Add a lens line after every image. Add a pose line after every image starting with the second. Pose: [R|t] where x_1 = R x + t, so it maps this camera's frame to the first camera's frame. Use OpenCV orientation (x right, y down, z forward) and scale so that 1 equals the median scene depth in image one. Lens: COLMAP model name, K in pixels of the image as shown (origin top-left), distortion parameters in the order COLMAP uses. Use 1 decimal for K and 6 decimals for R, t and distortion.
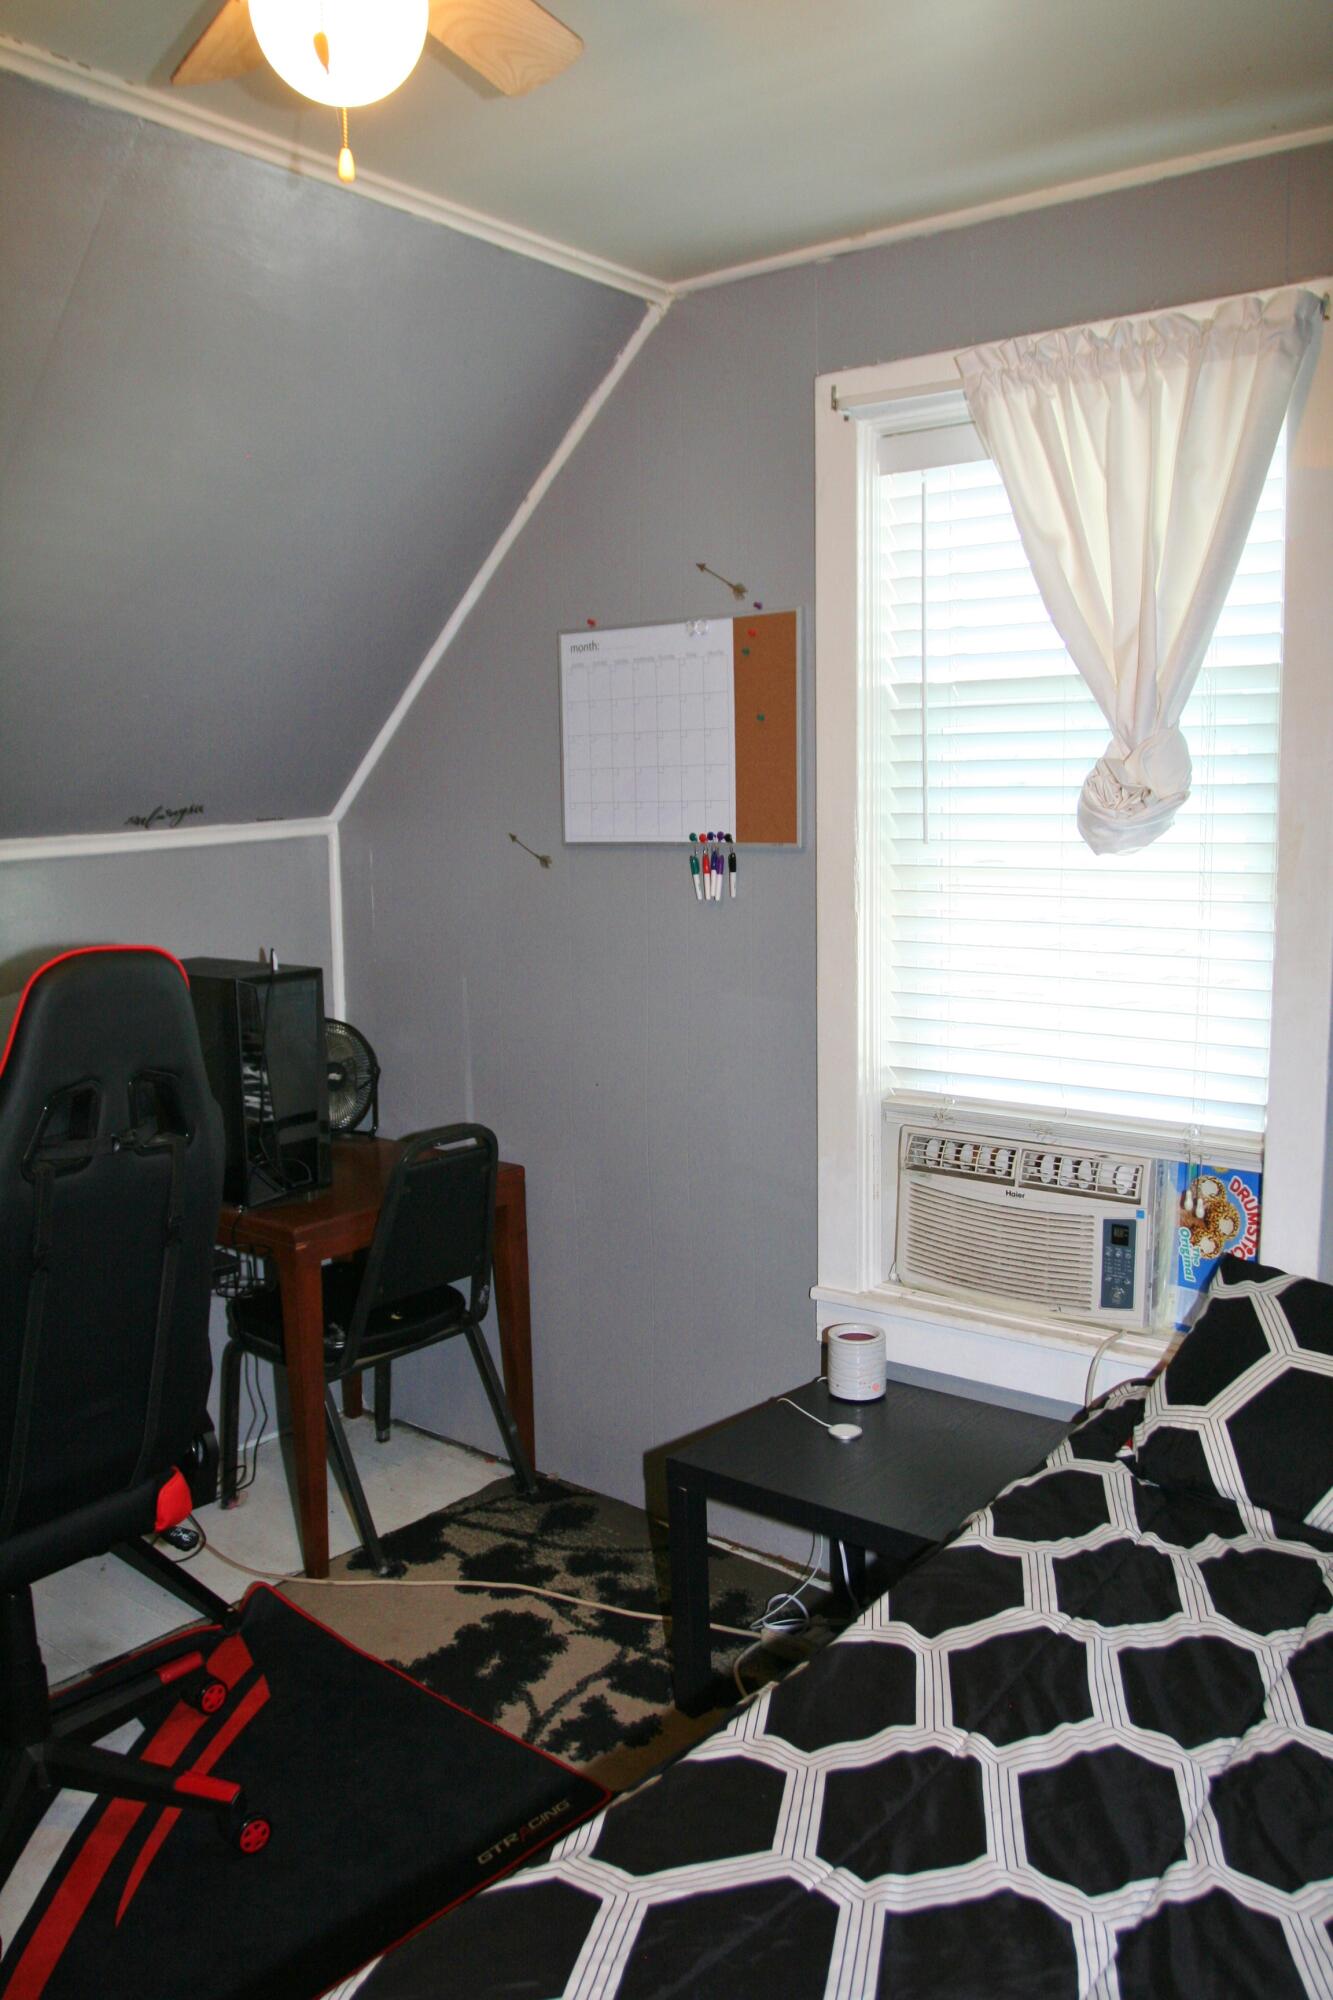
lens RADIAL K [[1629.5, 0, 666.5], [0, 1629.5, 1000.0], [0, 0, 1]] dist [-0.075703, 0.010504]
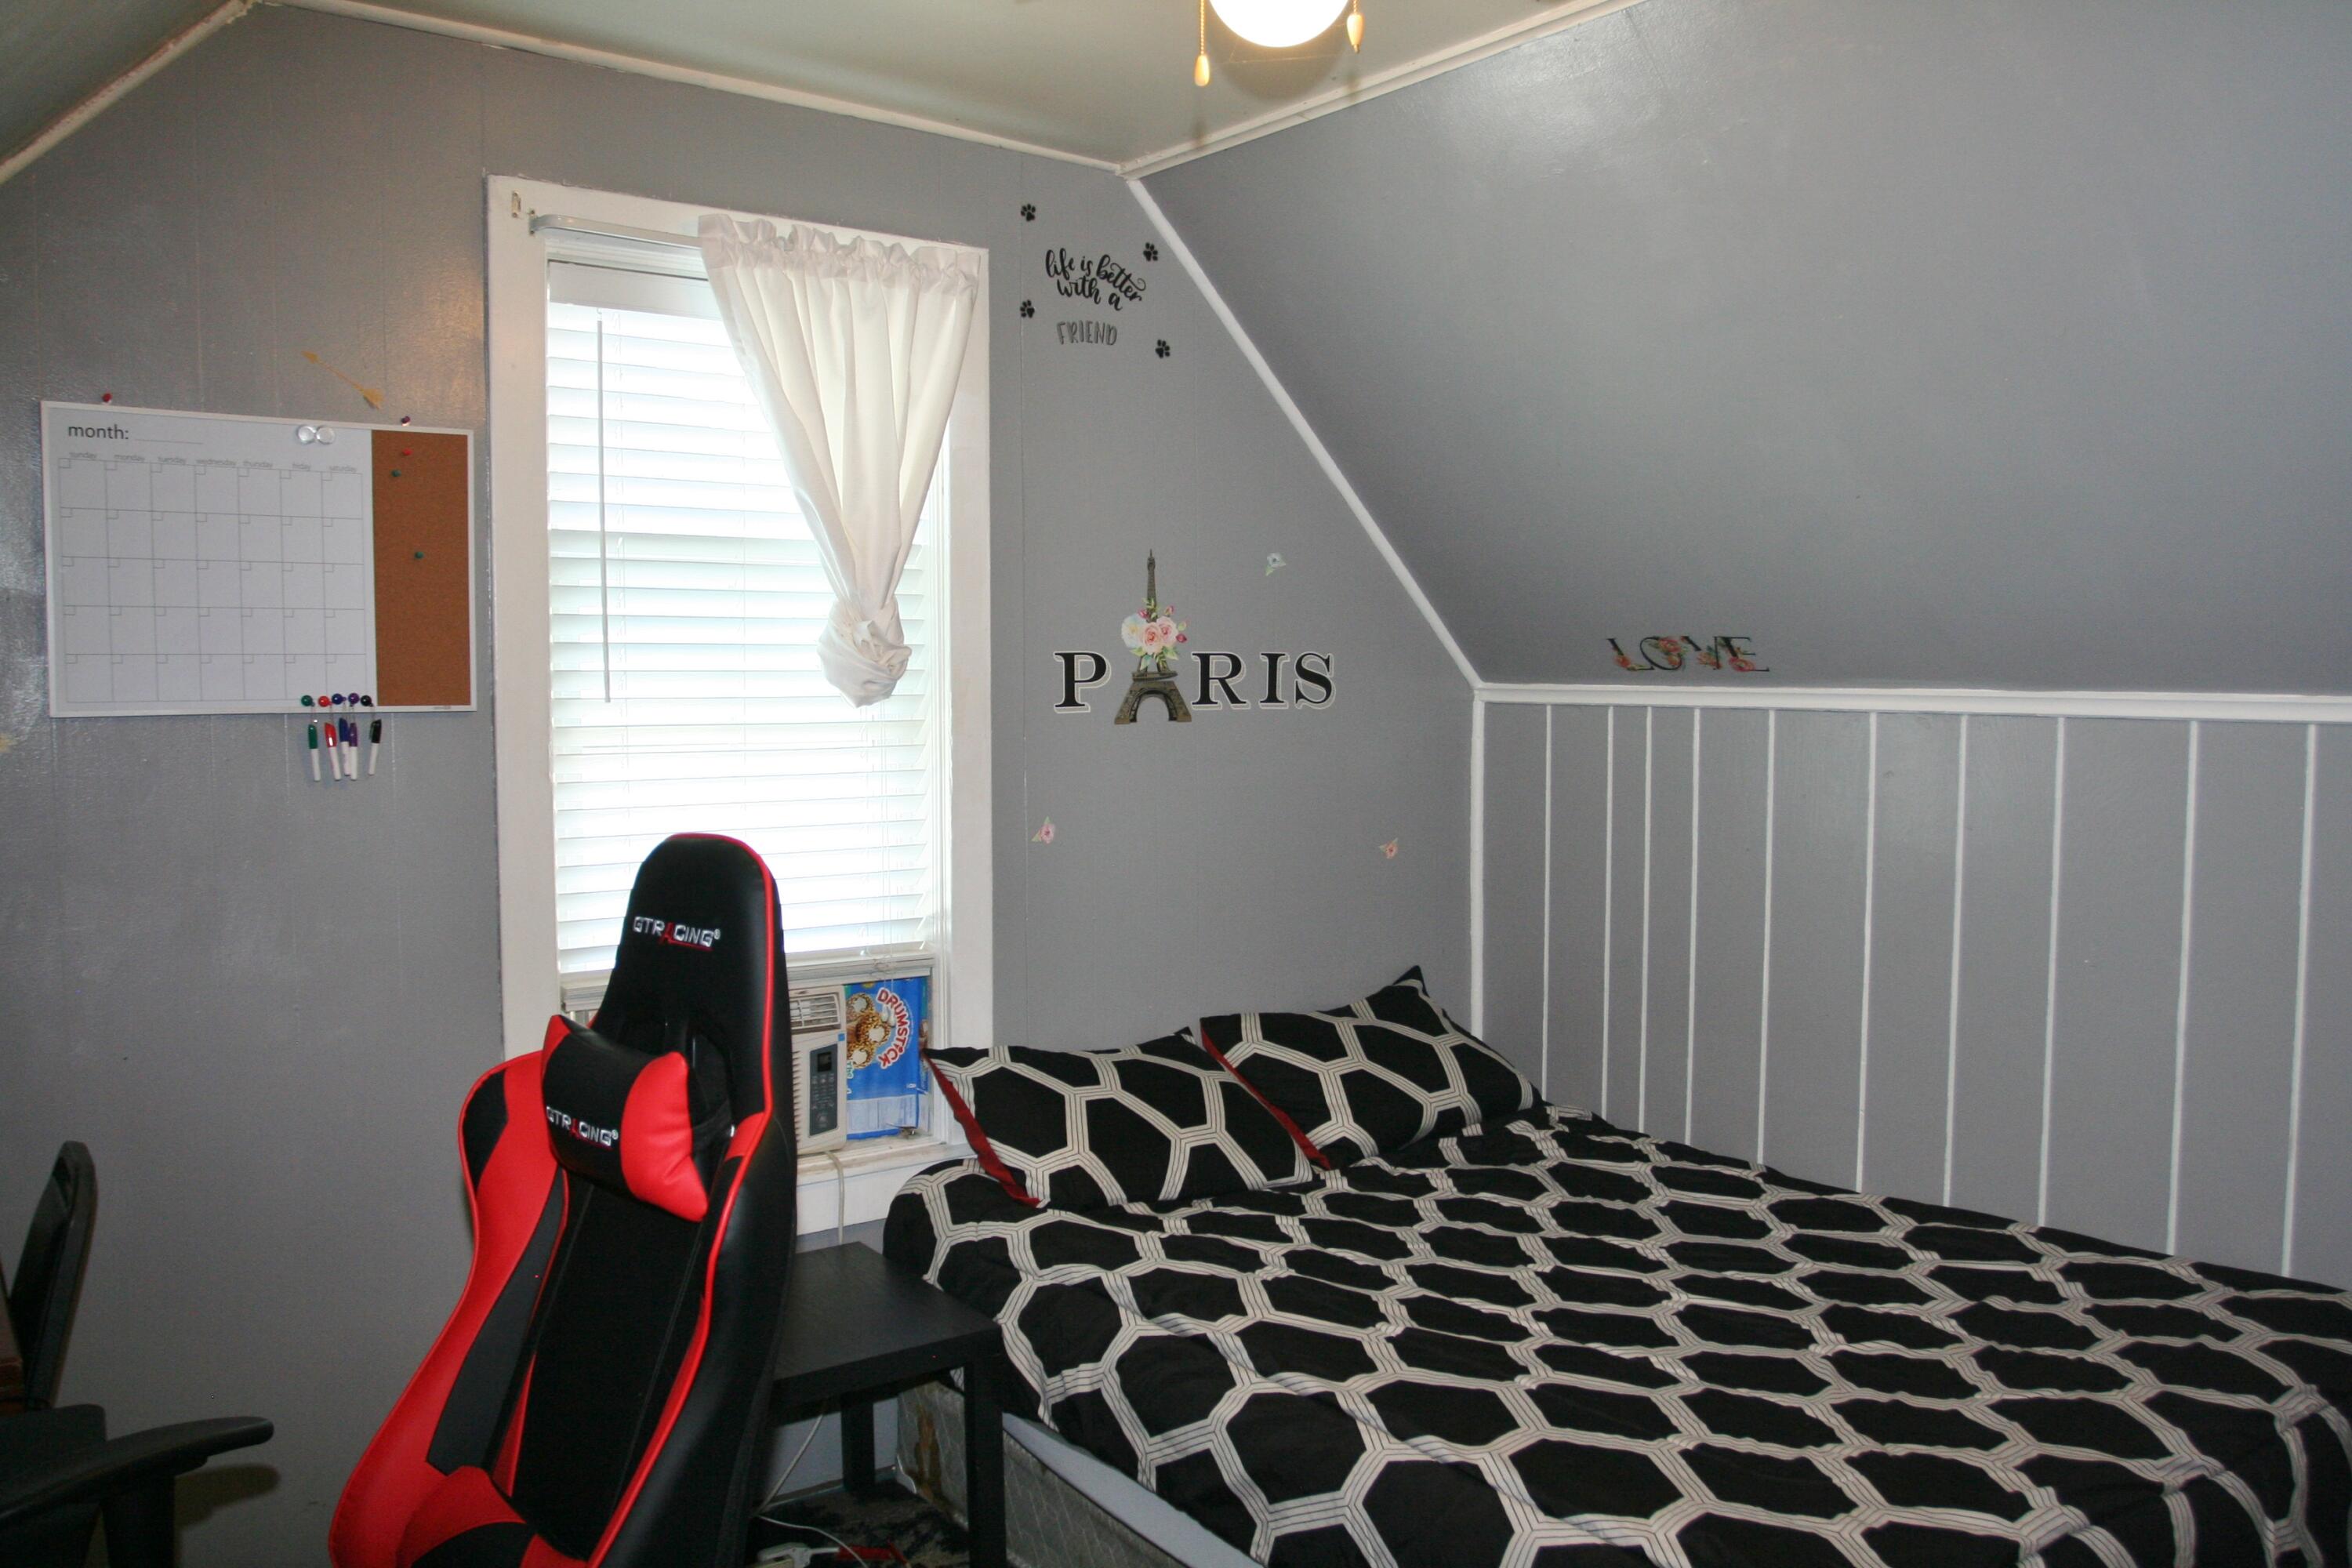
lens RADIAL K [[1916.3, 0, 1176.0], [0, 1916.3, 784.0], [0, 0, 1]] dist [-0.075703, 0.010504]
pose [[0.208571, -0.039979, 0.977190, -0.802833], [0.126523, 0.991871, 0.013574, -0.021927], [-0.969789, 0.120805, 0.211934, 0.435094]]
